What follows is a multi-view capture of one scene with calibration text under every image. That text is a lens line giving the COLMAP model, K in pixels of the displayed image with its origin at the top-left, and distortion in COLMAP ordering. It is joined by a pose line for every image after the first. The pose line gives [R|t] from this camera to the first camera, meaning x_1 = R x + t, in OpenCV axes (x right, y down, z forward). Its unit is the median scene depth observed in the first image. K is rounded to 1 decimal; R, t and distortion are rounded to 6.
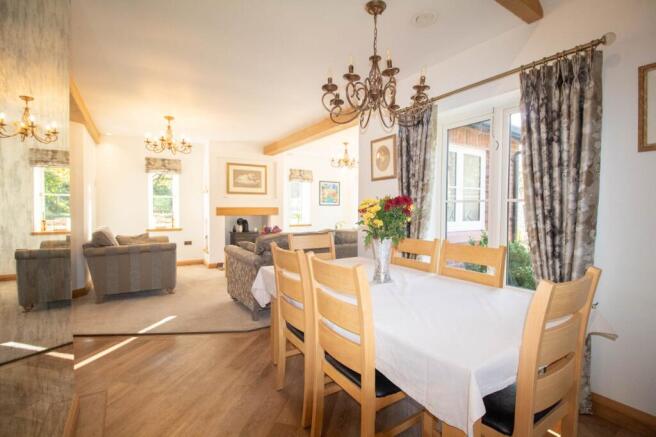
lens RADIAL K [[304.5, 0, 325.3], [0, 304.5, 215.4], [0, 0, 1]] dist [-0.002668, -0.001232]
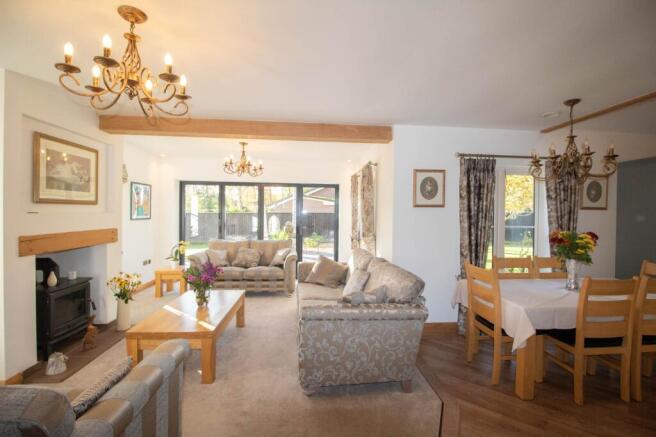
lens RADIAL K [[304.5, 0, 331.5], [0, 304.5, 214.9], [0, 0, 1]] dist [-0.002668, -0.001232]
pose [[0.453297, -0.004285, 0.891349, -0.497249], [0.011946, 0.999928, -0.001267, -0.047732], [-0.891280, 0.011222, 0.453315, 0.419638]]
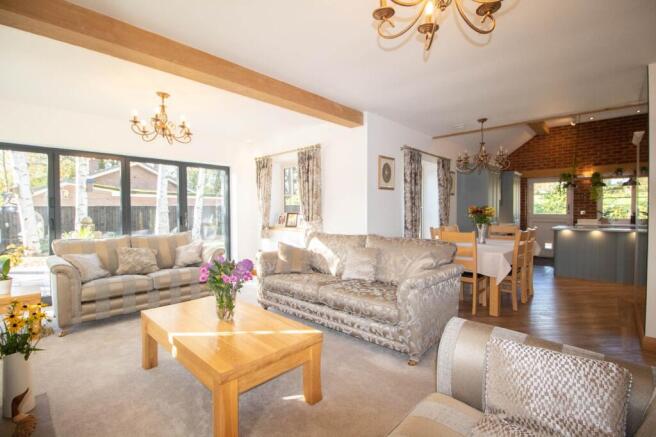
lens RADIAL K [[304.5, 0, 335.0], [0, 304.5, 217.8], [0, 0, 1]] dist [-0.002668, -0.001232]
pose [[-0.254353, -0.028230, 0.966699, -0.513532], [0.026405, 0.998999, 0.036121, -0.026470], [-0.966751, 0.034714, -0.253353, 0.793866]]
